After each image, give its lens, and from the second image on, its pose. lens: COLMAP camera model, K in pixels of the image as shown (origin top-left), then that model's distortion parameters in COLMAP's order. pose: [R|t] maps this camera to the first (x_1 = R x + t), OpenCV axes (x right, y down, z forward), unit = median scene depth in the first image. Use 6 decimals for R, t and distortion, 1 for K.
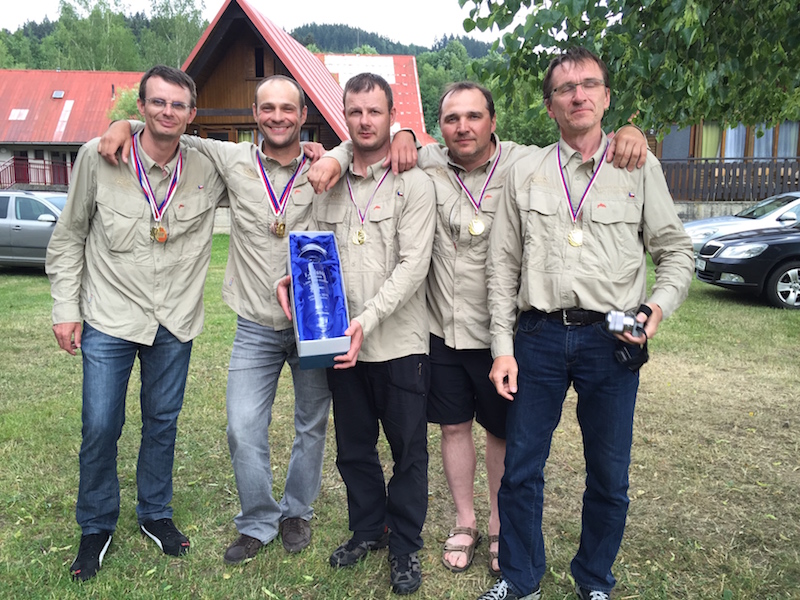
lens RADIAL K [[664.1, 0, 400.0], [0, 664.1, 300.0], [0, 0, 1]] dist [0.058400, -0.118757]
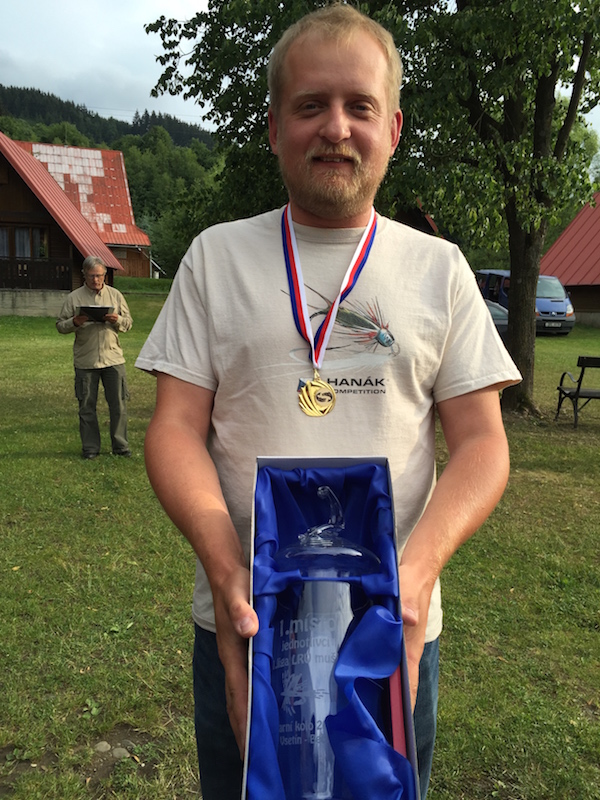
lens RADIAL K [[673.9, 0, 300.0], [0, 673.9, 400.0], [0, 0, 1]] dist [0.072716, -0.127662]
pose [[0.960463, -0.021768, 0.277555, -0.016443], [0.015435, 0.999569, 0.024983, 0.012942], [-0.277979, -0.019711, 0.960385, -0.143069]]
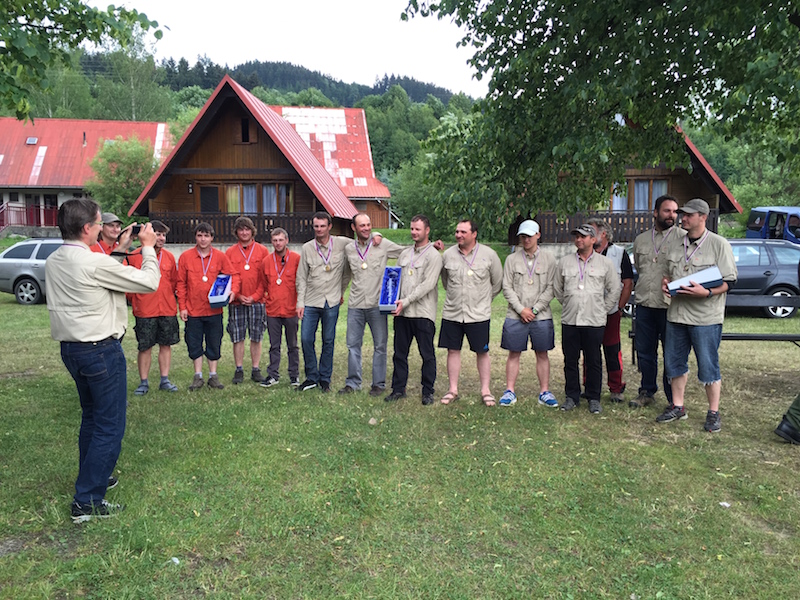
lens RADIAL K [[664.1, 0, 400.0], [0, 664.1, 300.0], [0, 0, 1]] dist [0.058400, -0.118757]
pose [[0.996382, -0.013515, 0.083911, -0.016341], [0.017449, 0.998774, -0.046335, 0.006911], [-0.083182, 0.047632, 0.995395, -0.101921]]
